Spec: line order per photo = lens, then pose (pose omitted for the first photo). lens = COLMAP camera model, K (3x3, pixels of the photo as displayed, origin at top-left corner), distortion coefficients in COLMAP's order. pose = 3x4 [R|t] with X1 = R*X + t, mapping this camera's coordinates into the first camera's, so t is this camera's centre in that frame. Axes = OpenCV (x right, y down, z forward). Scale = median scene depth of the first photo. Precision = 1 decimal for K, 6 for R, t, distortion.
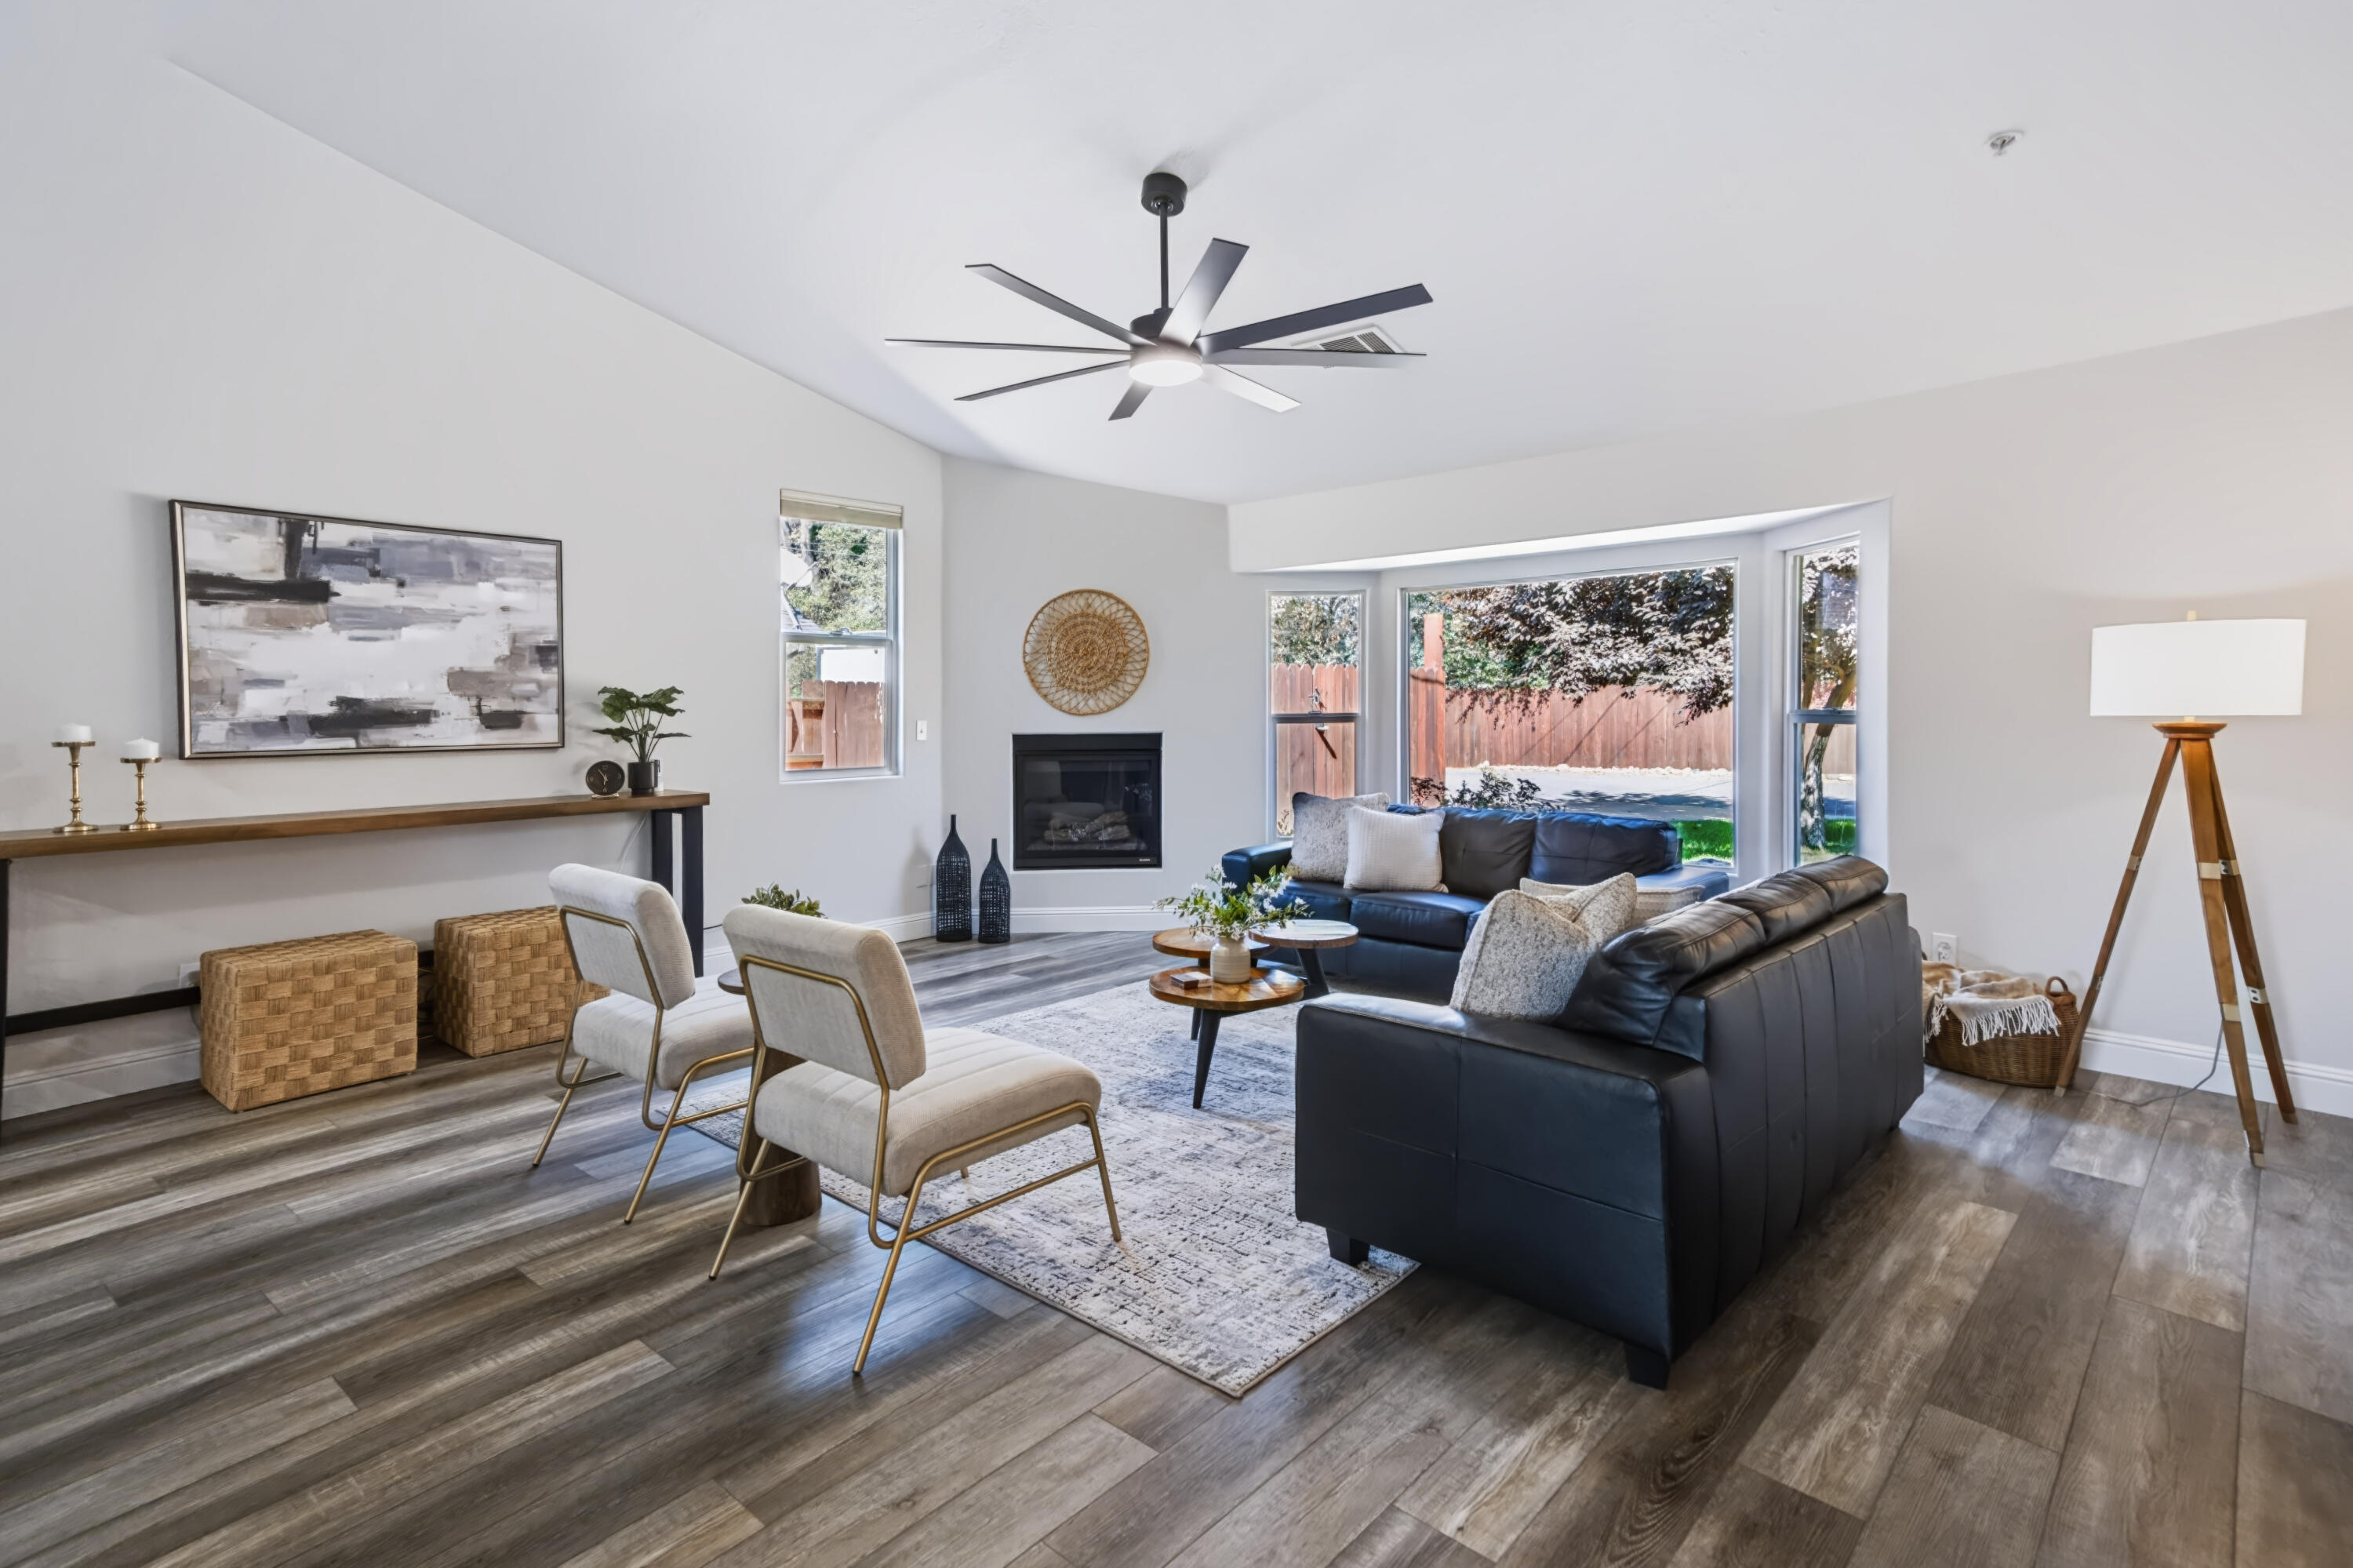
lens RADIAL K [[1158.4, 0, 1176.0], [0, 1158.4, 720.9], [0, 0, 1]] dist [0.000785, 0.087482]
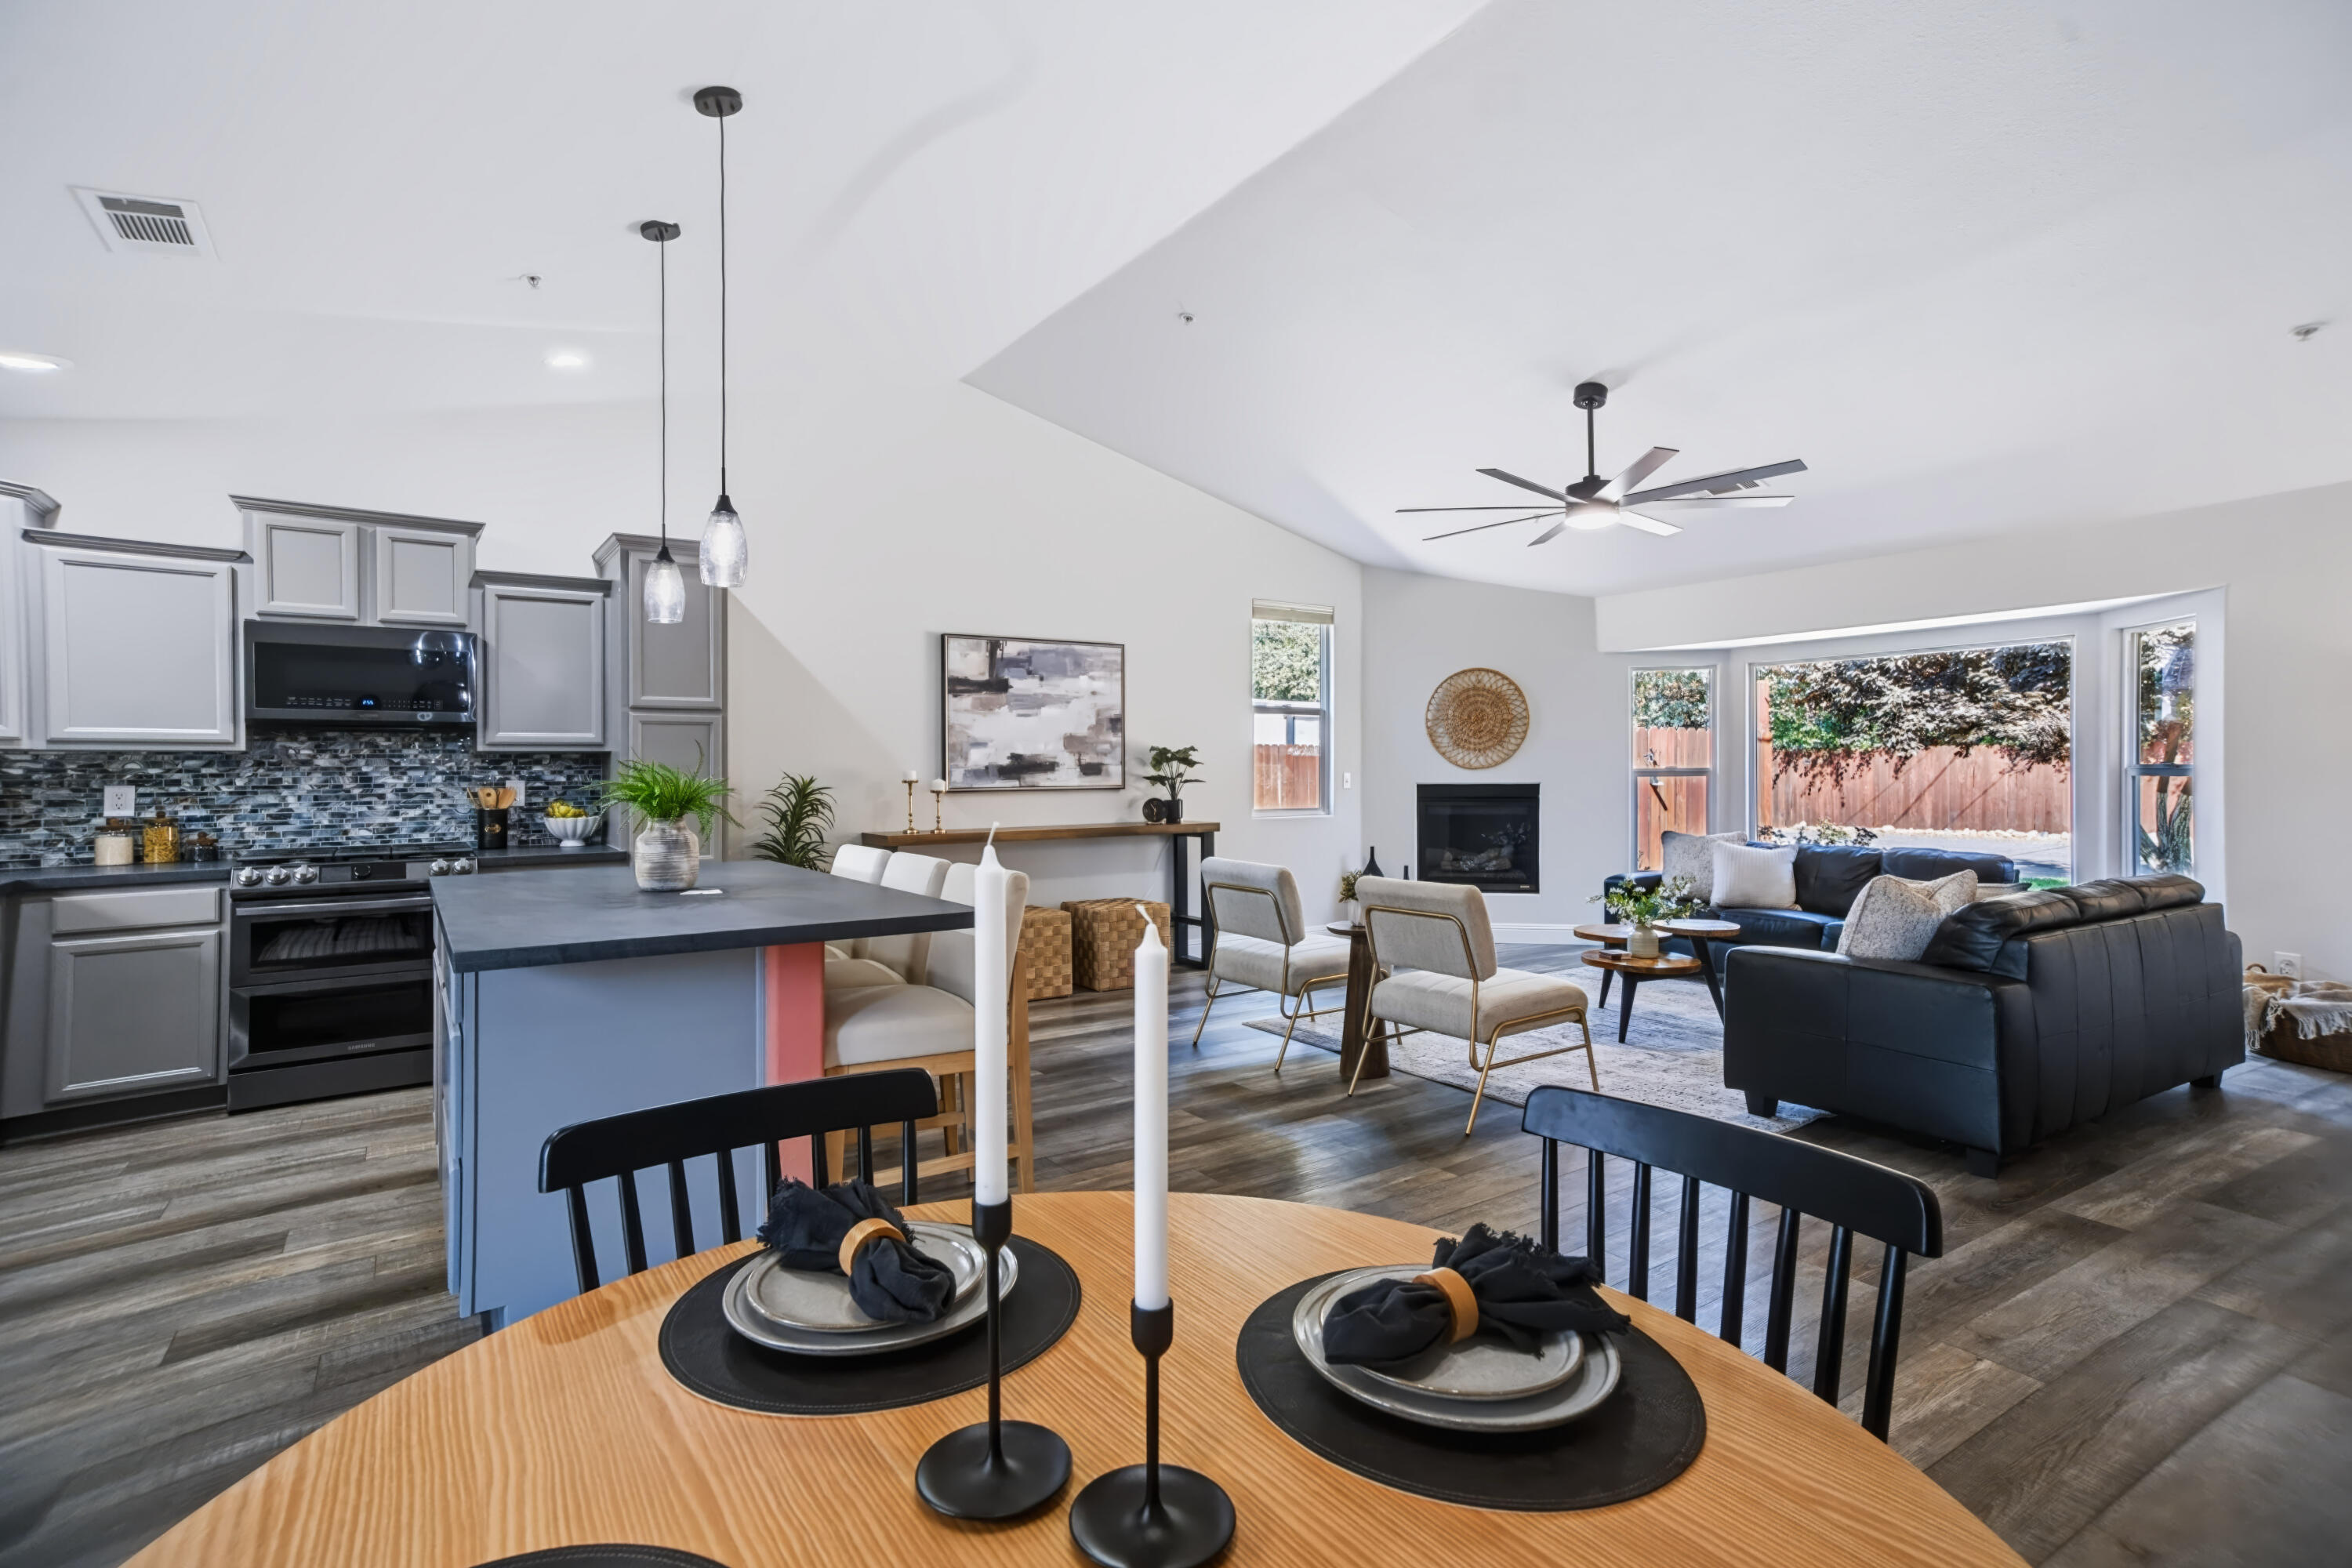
lens RADIAL K [[1121.2, 0, 1174.4], [0, 1121.2, 769.1], [0, 0, 1]] dist [-0.071860, 0.081616]
pose [[0.969472, 0.002758, -0.245188, -0.136646], [-0.005590, 0.999925, -0.010856, 0.013846], [0.245139, 0.011895, 0.969415, -0.336320]]
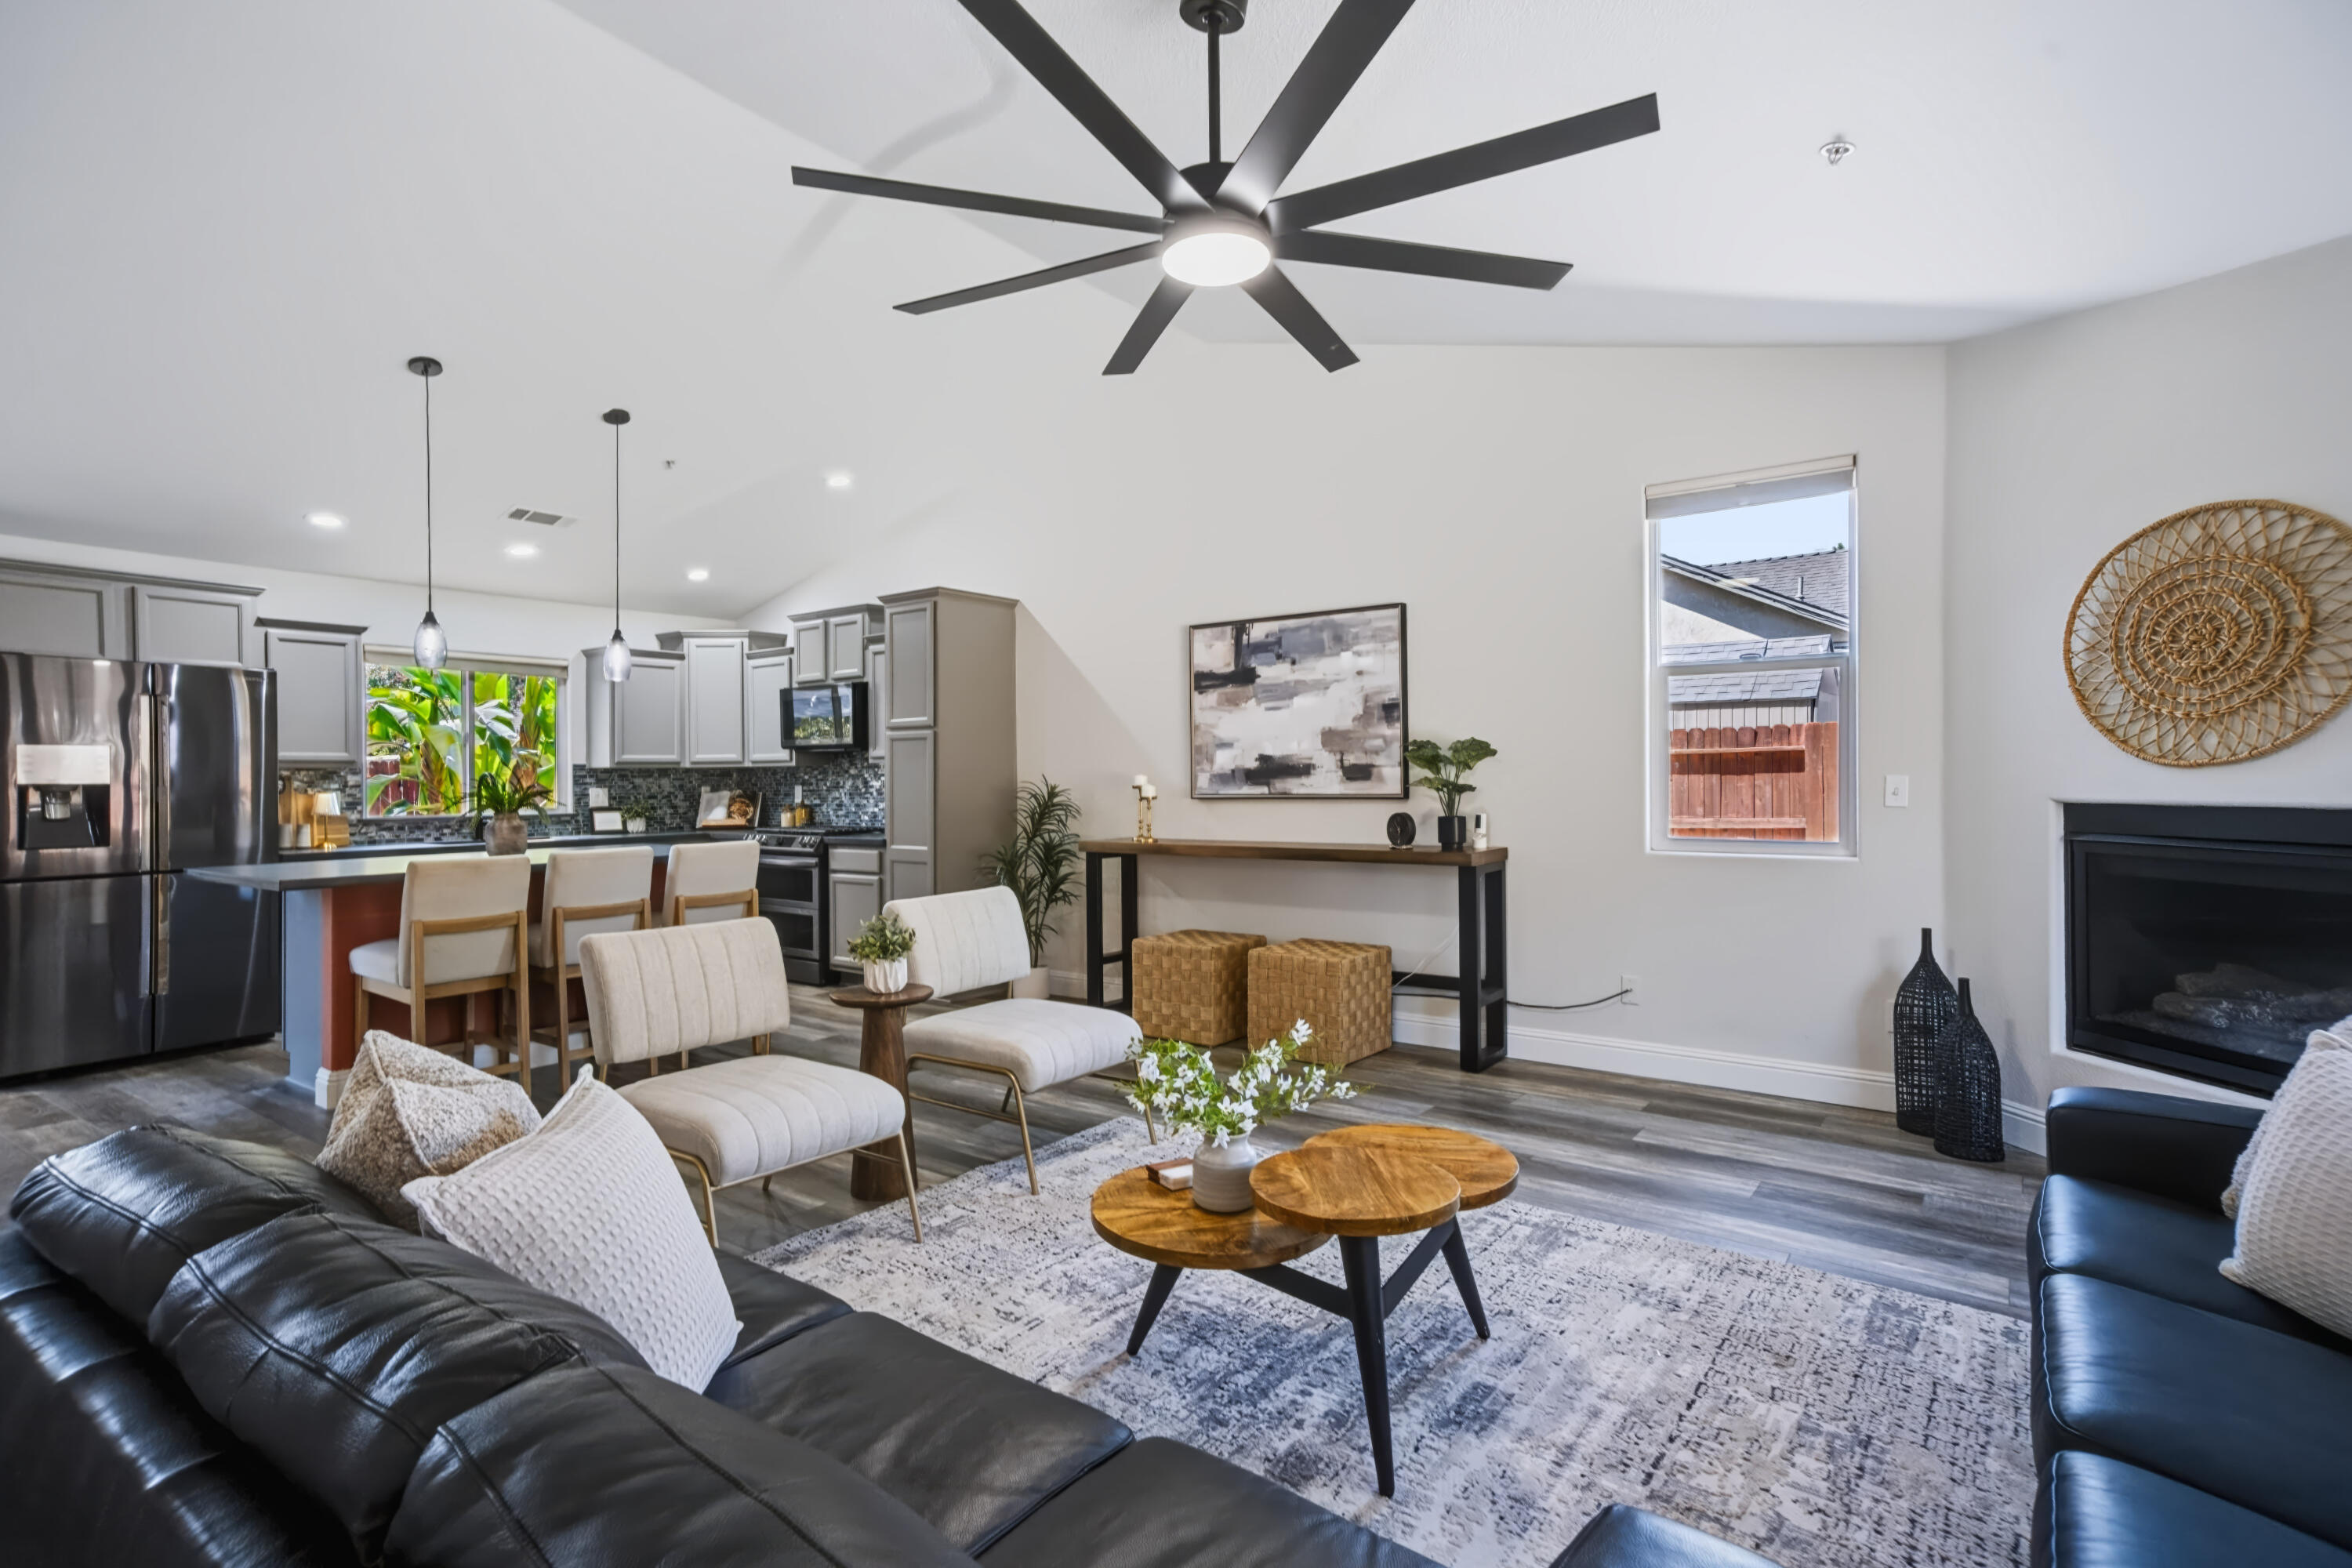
lens RADIAL K [[1133.5, 0, 1139.4], [0, 1133.5, 767.1], [0, 0, 1]] dist [-0.063387, 0.079947]
pose [[0.082258, 0.000633, -0.996611, 0.497595], [-0.001211, 0.999999, 0.000535, -0.006376], [0.996610, 0.001163, 0.082259, 0.719386]]
